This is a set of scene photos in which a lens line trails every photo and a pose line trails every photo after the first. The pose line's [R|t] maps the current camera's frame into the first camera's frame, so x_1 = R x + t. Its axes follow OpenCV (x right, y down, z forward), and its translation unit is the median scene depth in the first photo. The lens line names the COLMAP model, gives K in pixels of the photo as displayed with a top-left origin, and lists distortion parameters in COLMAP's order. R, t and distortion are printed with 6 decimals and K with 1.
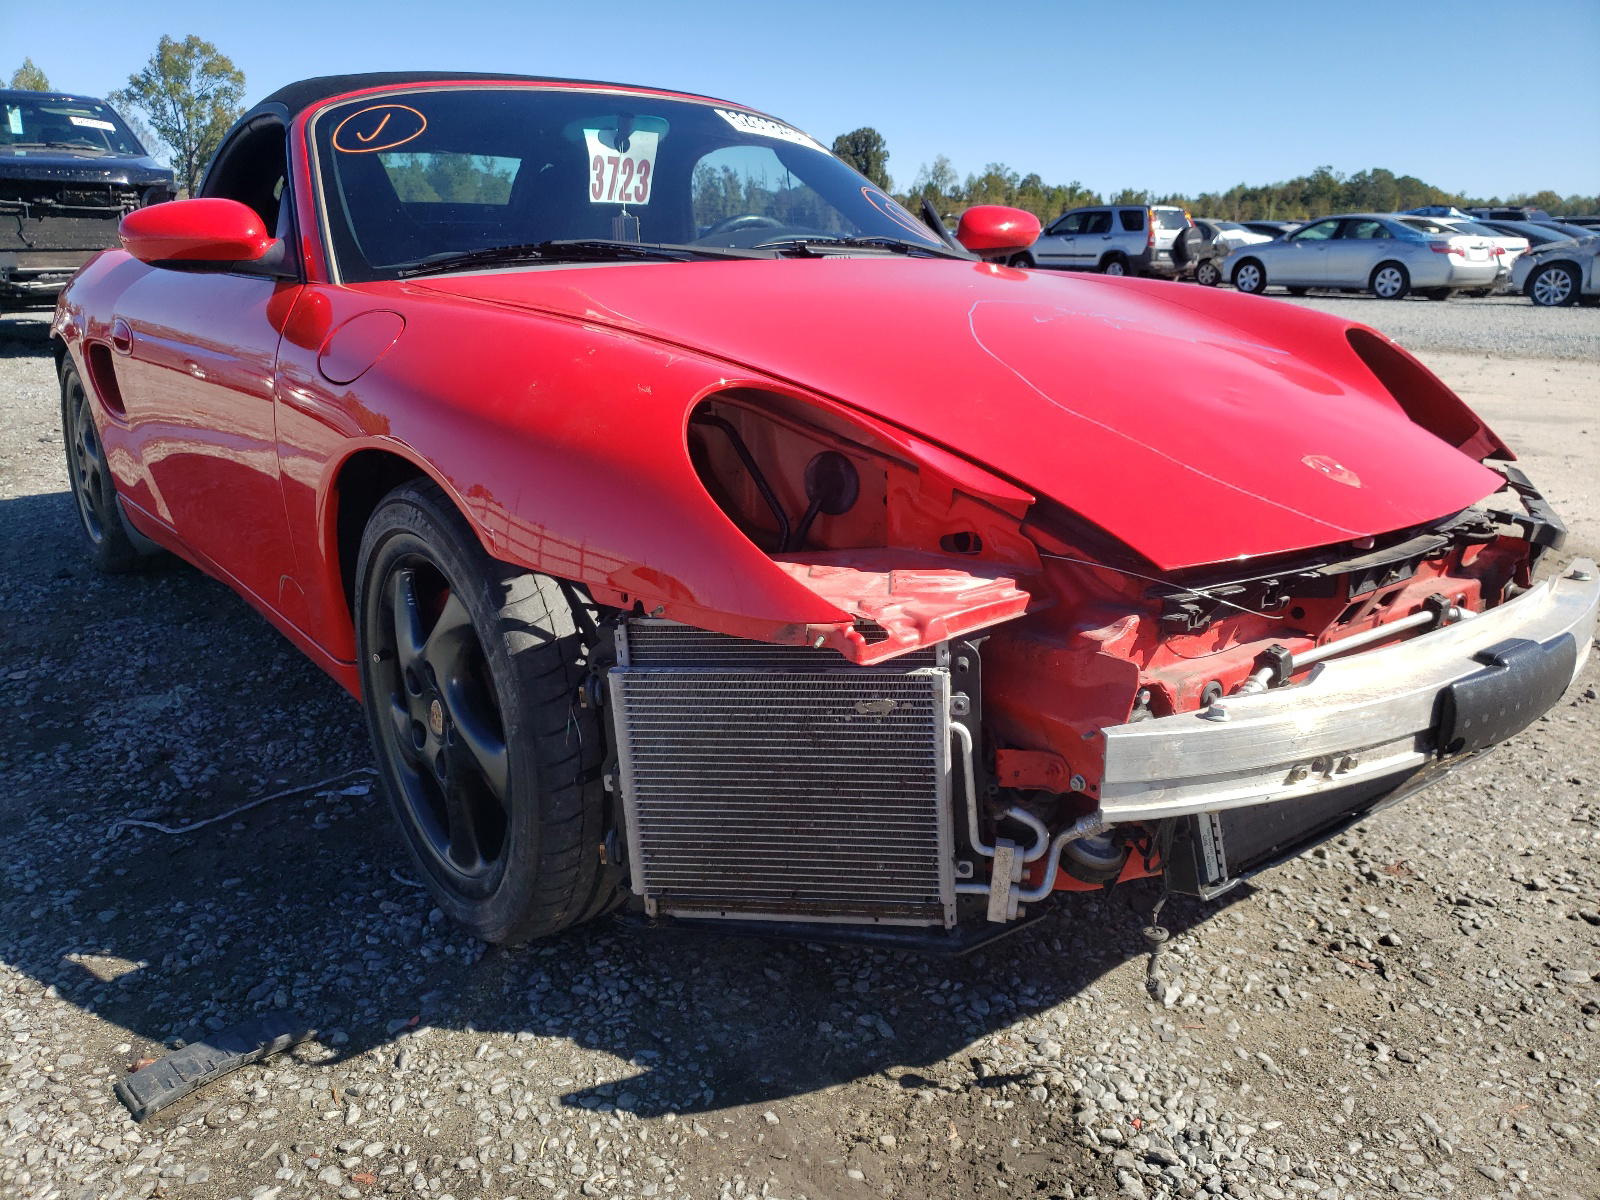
lens RADIAL K [[1213.8, 0, 692.1], [0, 1213.8, 577.3], [0, 0, 1]] dist [0.074149, -0.149951]
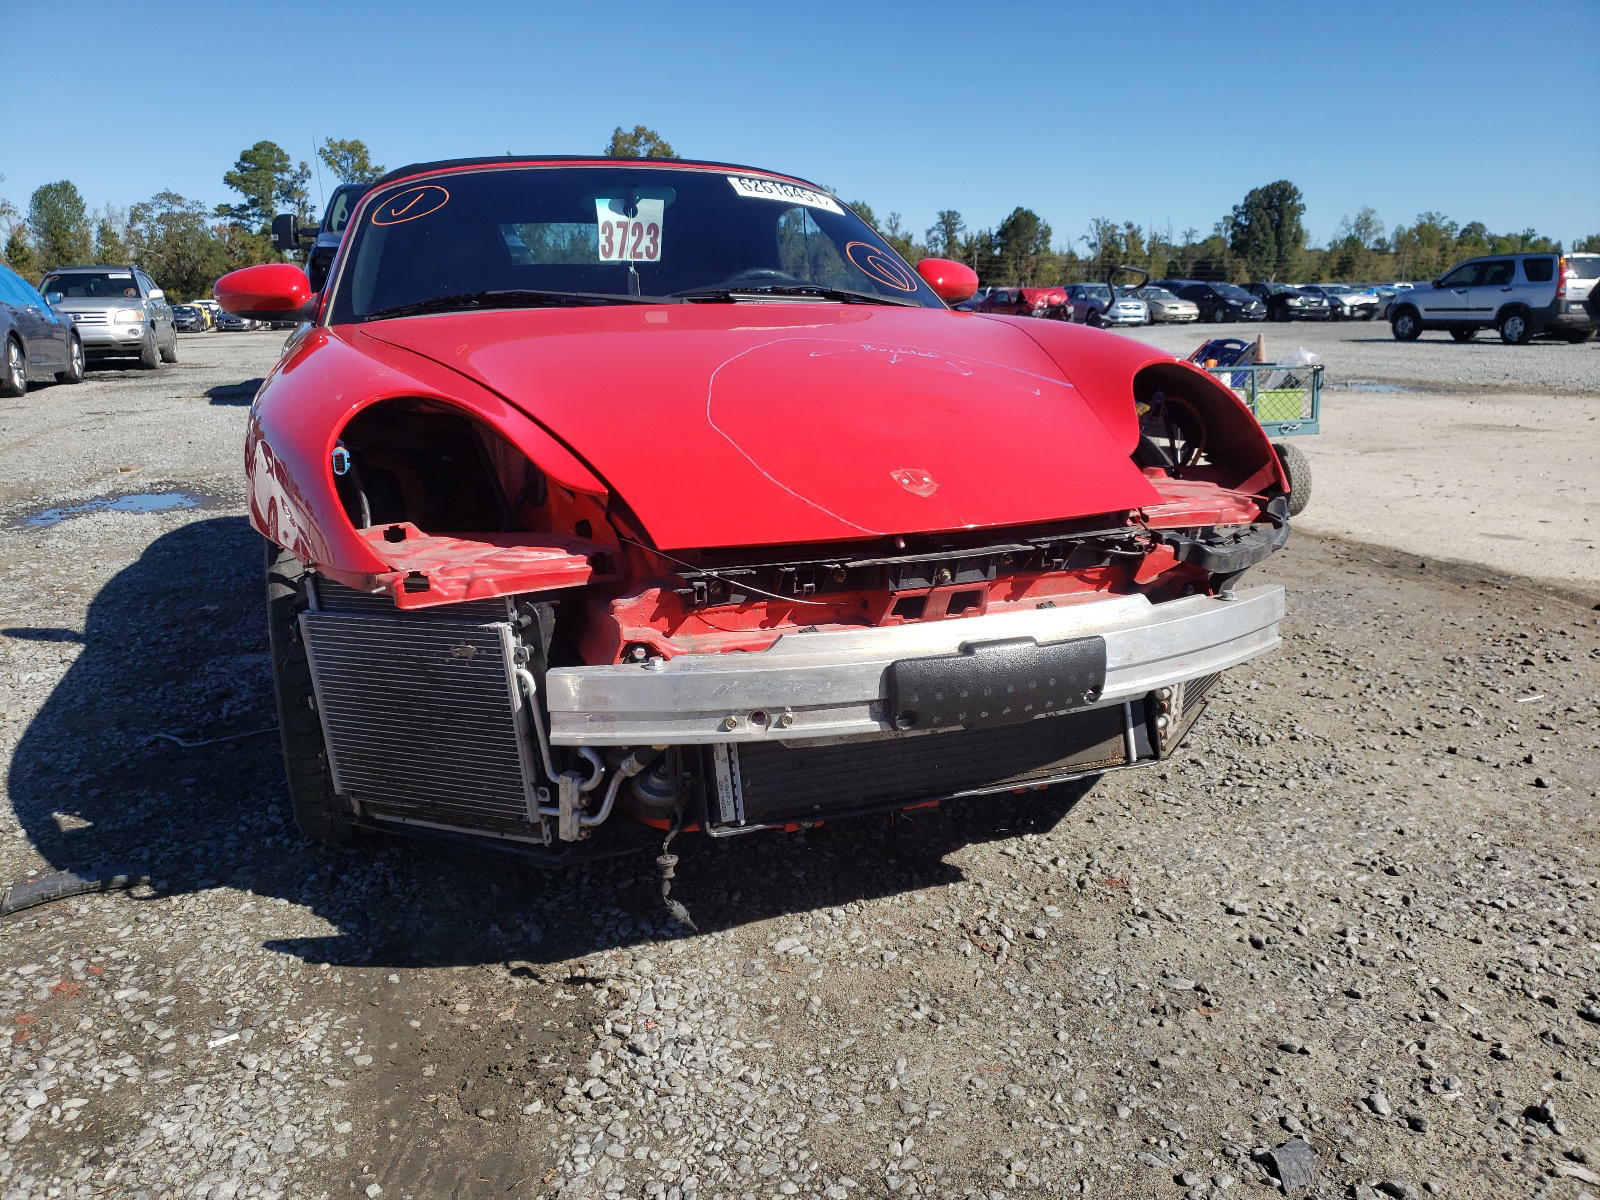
lens RADIAL K [[1227.2, 0, 800.0], [0, 1227.2, 600.0], [0, 0, 1]] dist [0.012133, 0.000443]
pose [[0.954349, 0.054990, -0.293590, 0.509715], [-0.065154, 0.997563, -0.024945, 0.037971], [0.291502, 0.042935, 0.955606, -0.061796]]
